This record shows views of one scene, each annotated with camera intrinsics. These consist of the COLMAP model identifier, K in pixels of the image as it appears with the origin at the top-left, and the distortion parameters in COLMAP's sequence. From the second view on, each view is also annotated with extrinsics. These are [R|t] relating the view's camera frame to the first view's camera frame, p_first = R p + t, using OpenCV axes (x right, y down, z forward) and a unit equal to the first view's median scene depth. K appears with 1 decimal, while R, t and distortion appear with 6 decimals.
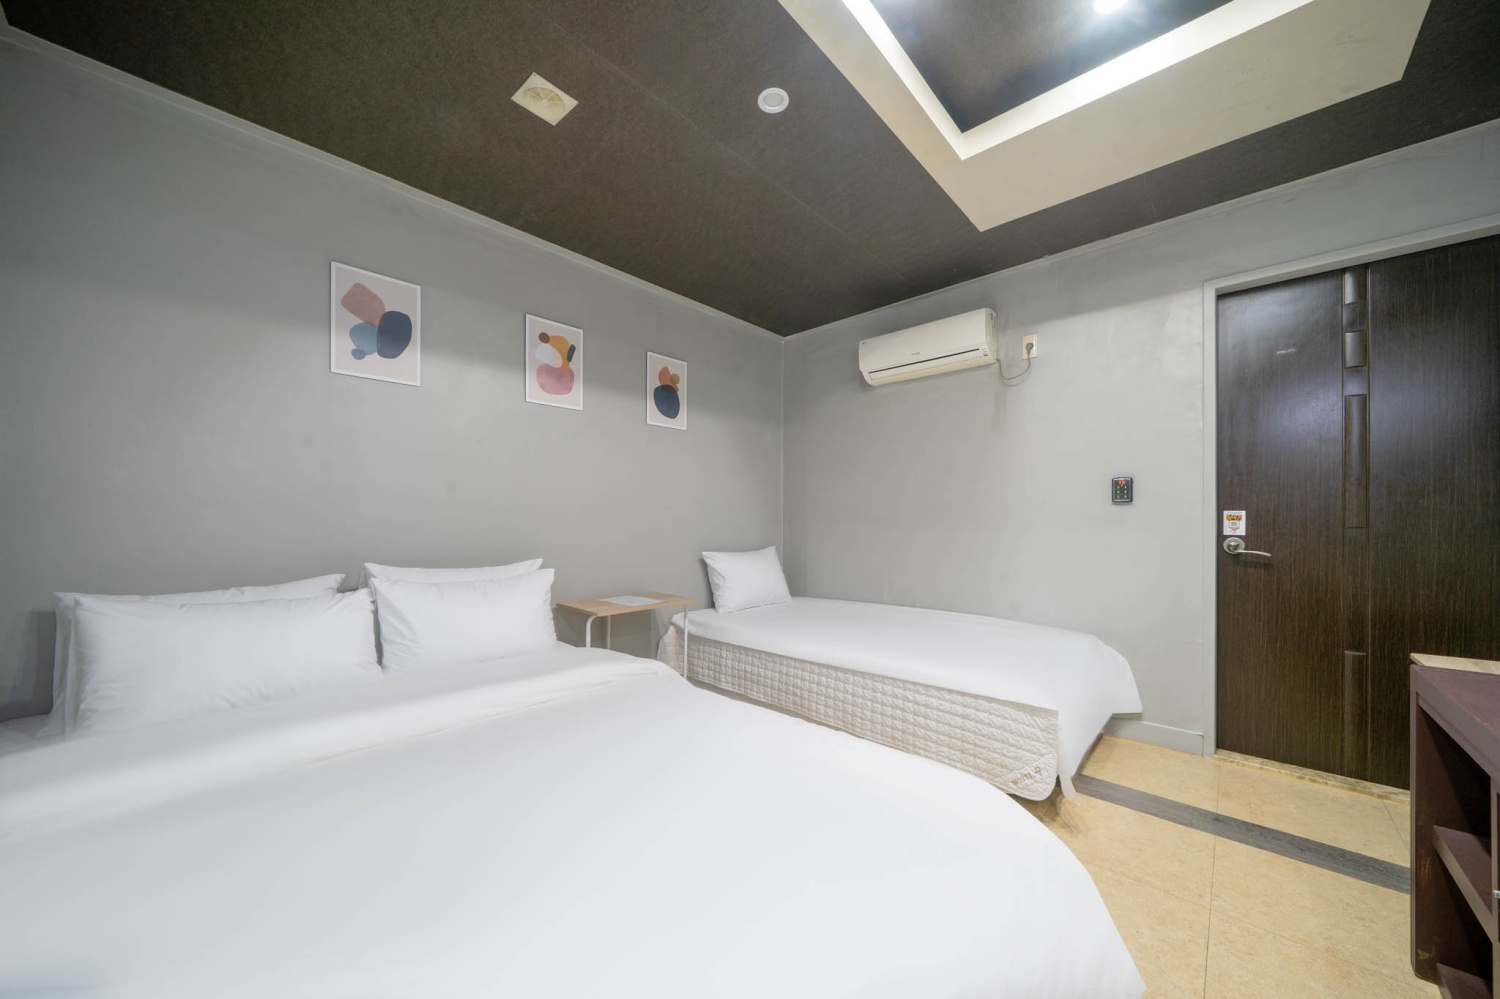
lens RADIAL K [[520.3, 0, 750.1], [0, 520.3, 520.5], [0, 0, 1]] dist [-0.000663, -0.000069]
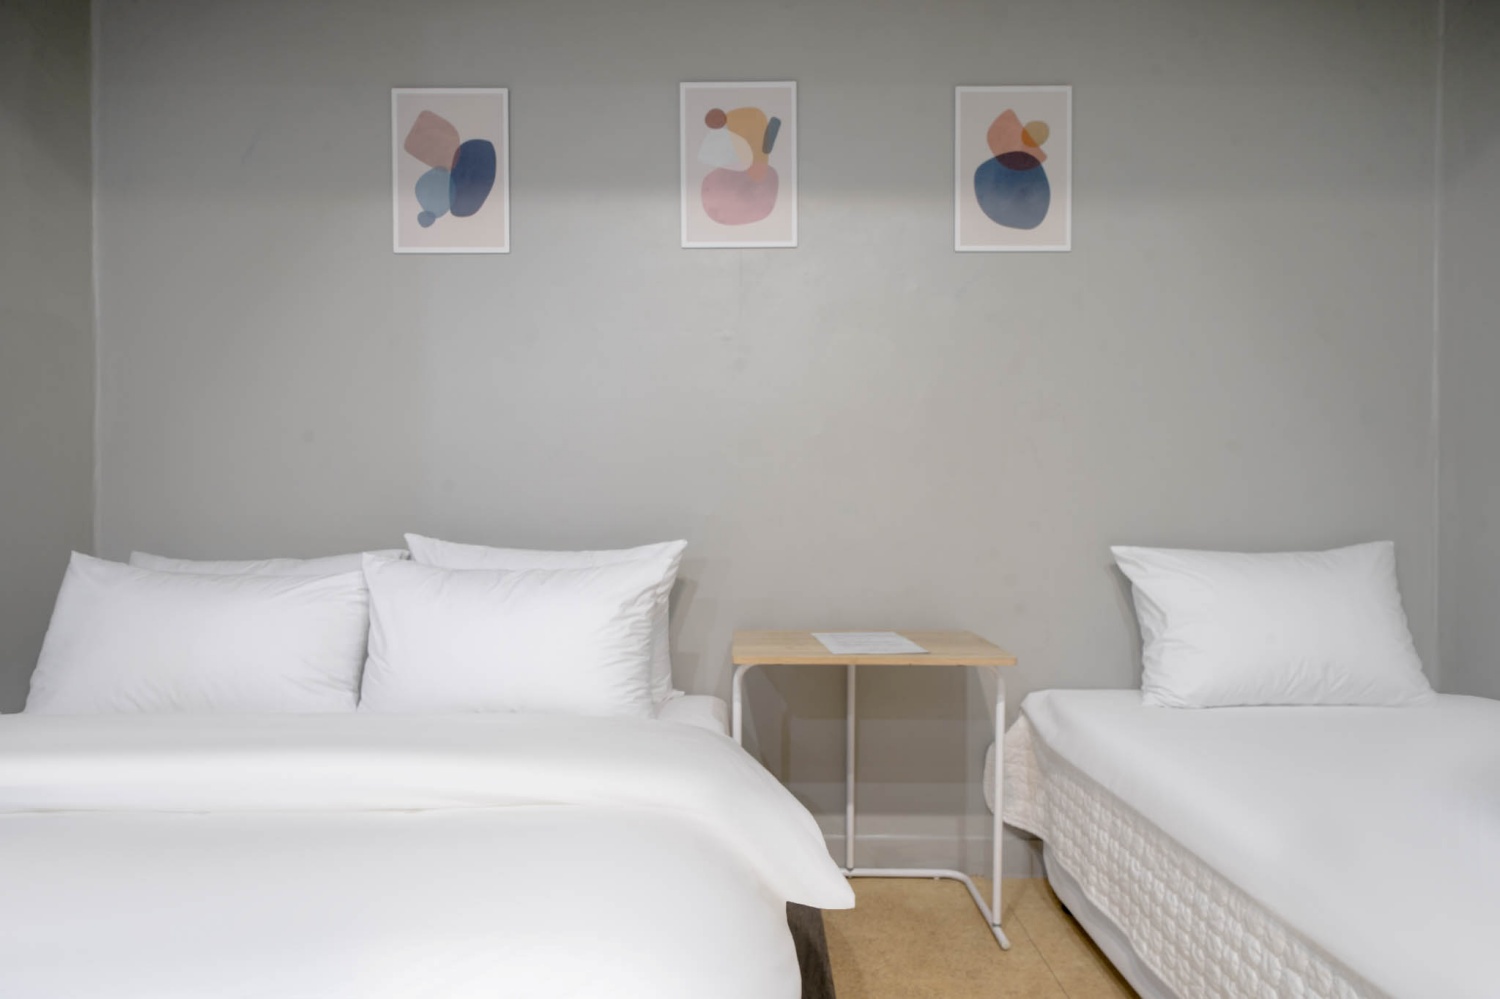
lens RADIAL K [[881.4, 0, 750.4], [0, 881.4, 518.0], [0, 0, 1]] dist [0.001475, 0.000123]
pose [[0.680416, 0.004801, -0.732810, 0.268639], [0.002090, 0.999962, 0.008492, 0.039635], [0.732823, -0.007310, 0.680380, 0.412040]]
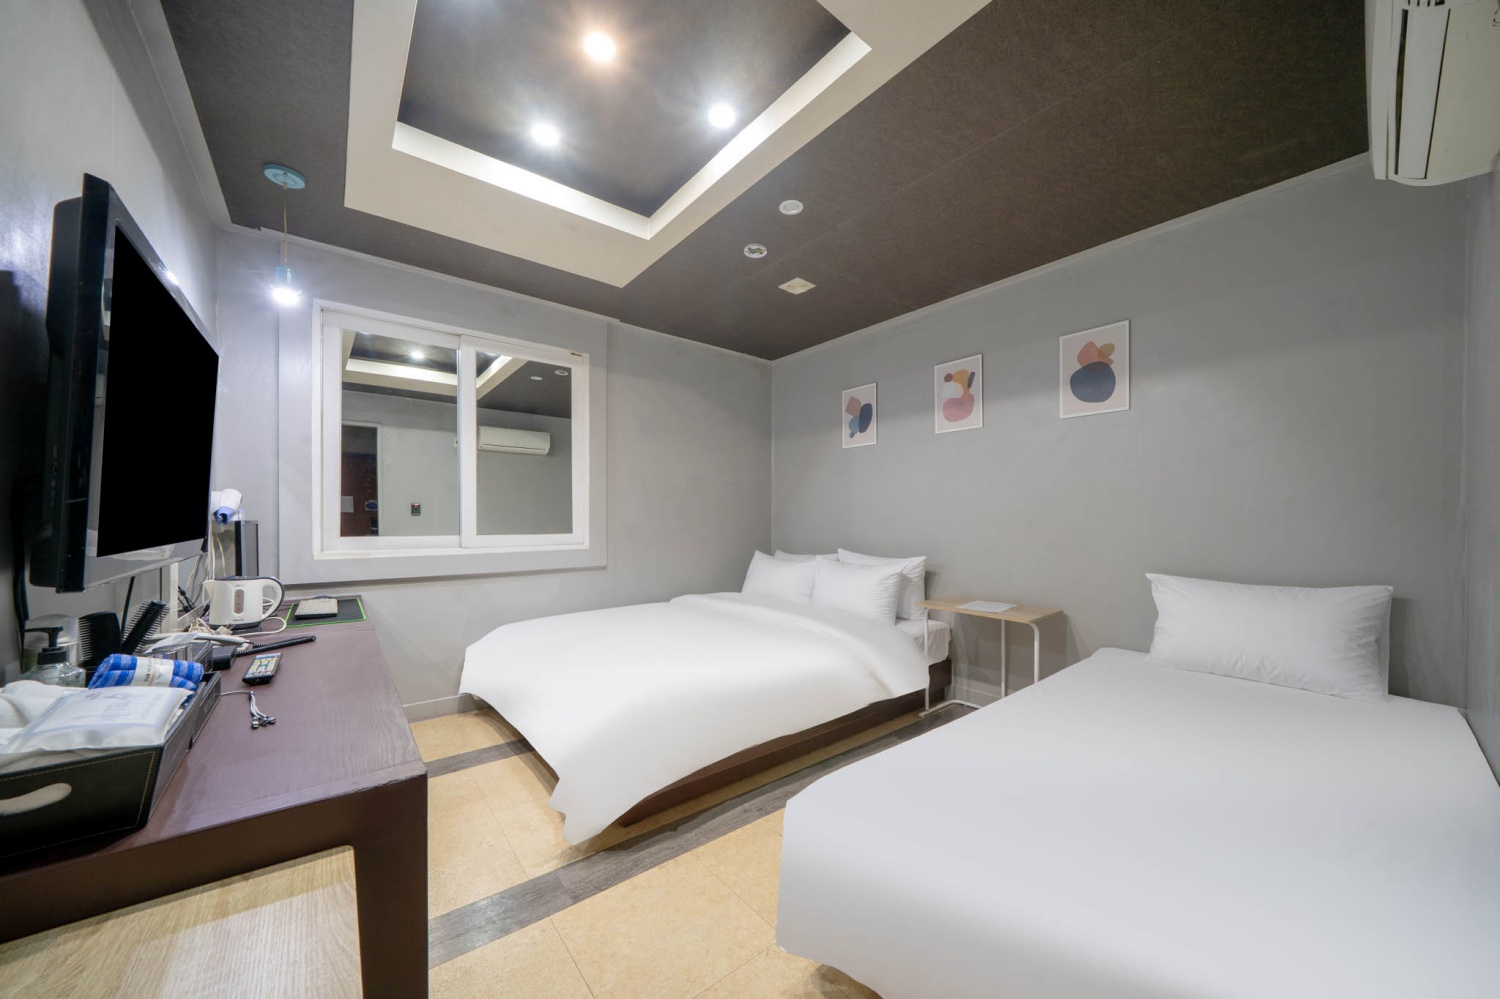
lens RADIAL K [[520.3, 0, 750.1], [0, 520.3, 520.5], [0, 0, 1]] dist [-0.000663, -0.000069]
pose [[-0.137971, 0.005865, -0.990419, 0.860454], [0.001479, 0.999983, 0.005716, -0.022206], [0.990435, -0.000676, -0.137977, 0.688600]]
